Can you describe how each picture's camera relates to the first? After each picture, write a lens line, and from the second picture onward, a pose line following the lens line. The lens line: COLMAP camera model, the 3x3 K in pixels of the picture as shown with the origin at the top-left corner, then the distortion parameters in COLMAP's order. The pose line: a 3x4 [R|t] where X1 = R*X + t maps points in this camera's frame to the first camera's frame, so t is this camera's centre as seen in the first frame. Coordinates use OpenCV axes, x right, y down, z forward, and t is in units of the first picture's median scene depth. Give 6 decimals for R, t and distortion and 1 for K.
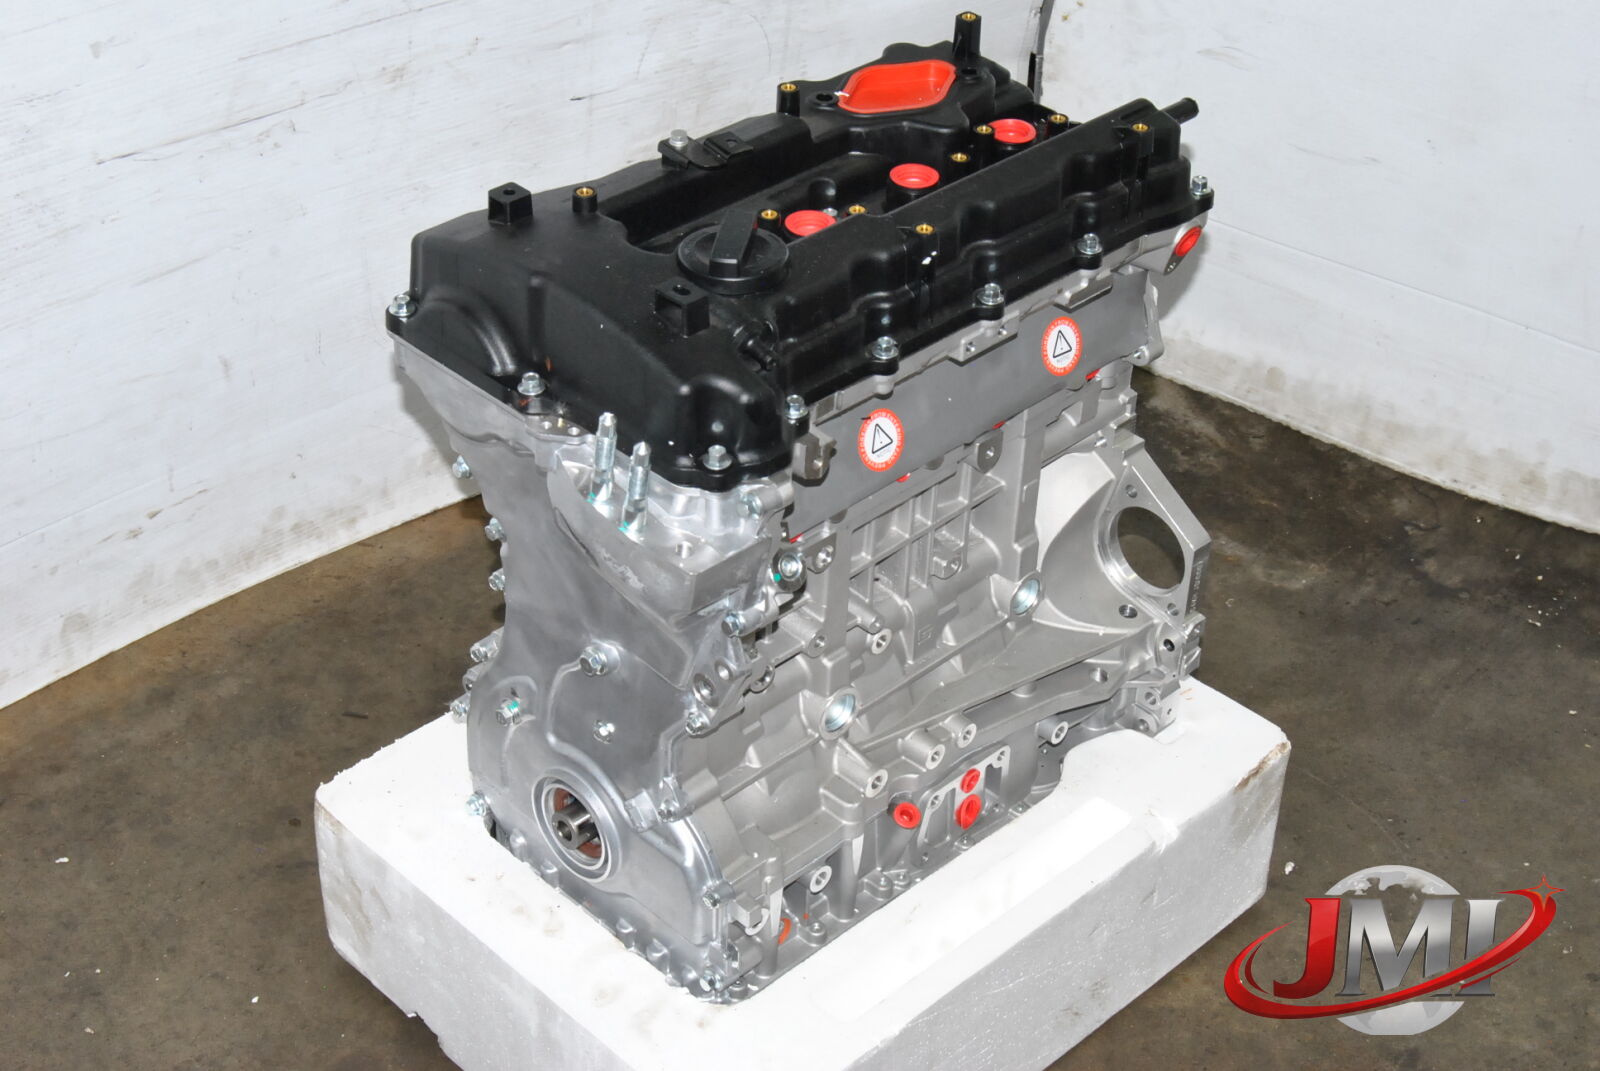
lens RADIAL K [[2607.7, 0, 798.5], [0, 2607.7, 527.4], [0, 0, 1]] dist [-0.030952, 0.000000]
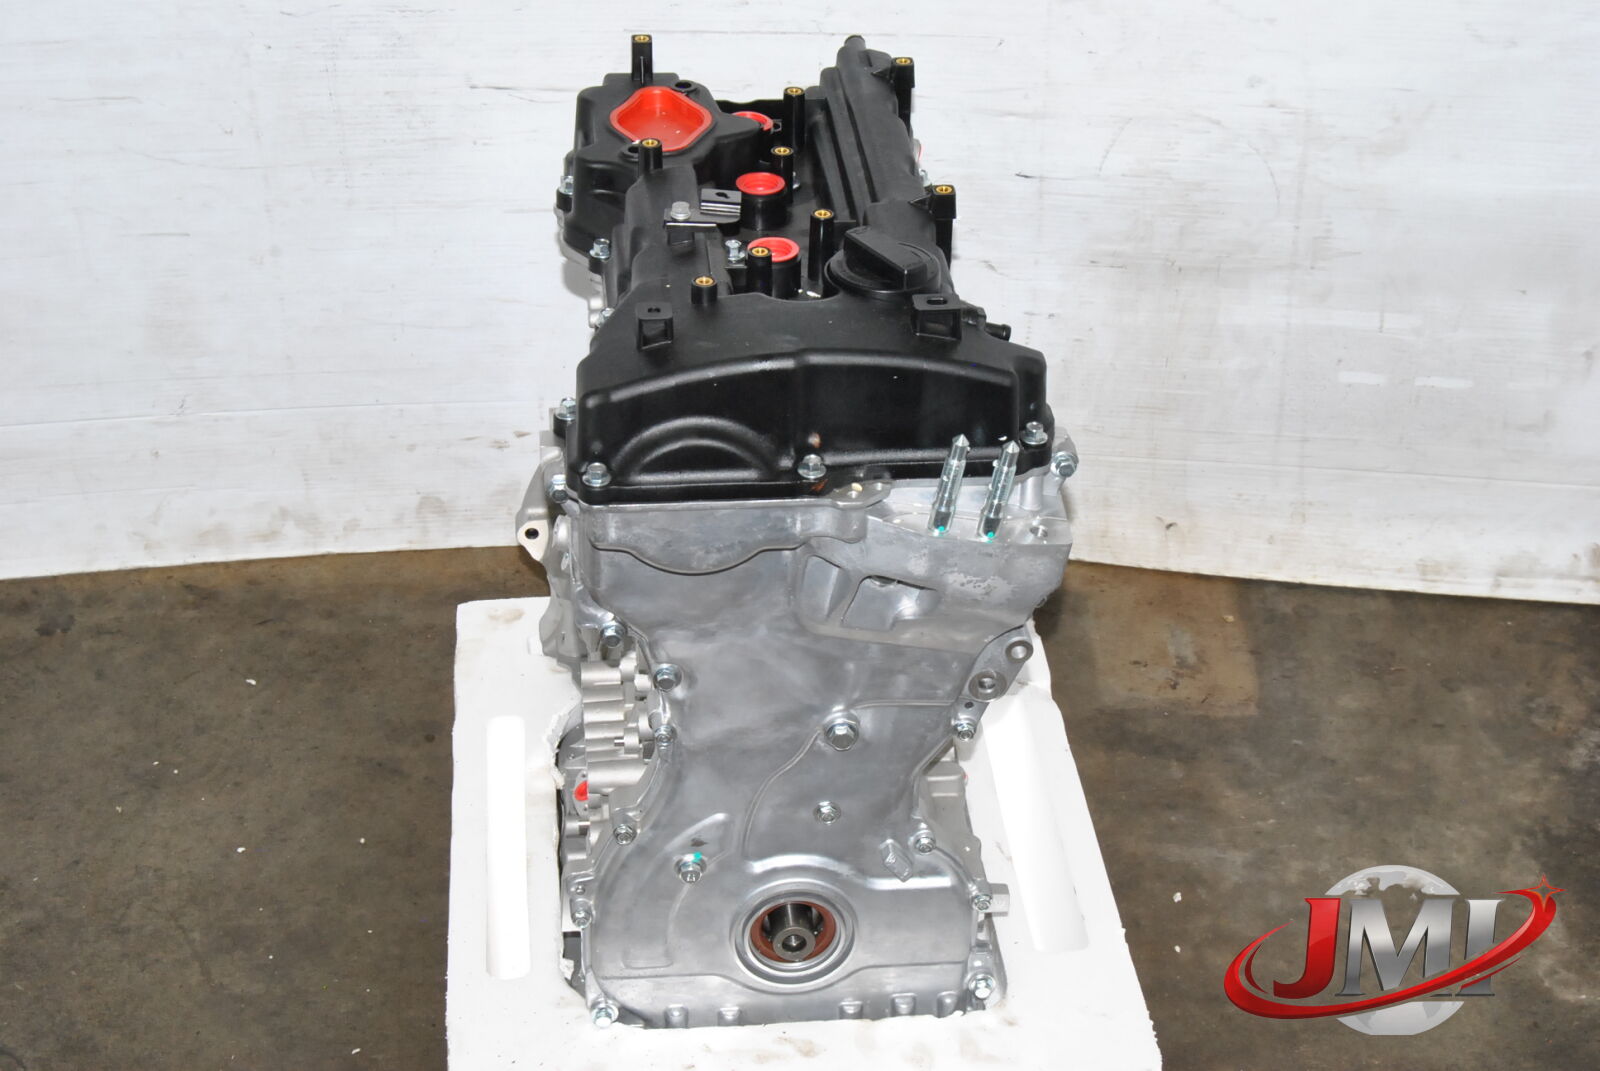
lens RADIAL K [[2803.7, 0, 817.5], [0, 2803.7, 539.4], [0, 0, 1]] dist [-0.026806, 0.000000]
pose [[0.733098, 0.339262, -0.589464, 0.530049], [-0.360212, 0.928842, 0.086605, -0.108386], [0.576901, 0.148842, 0.803139, 0.167920]]
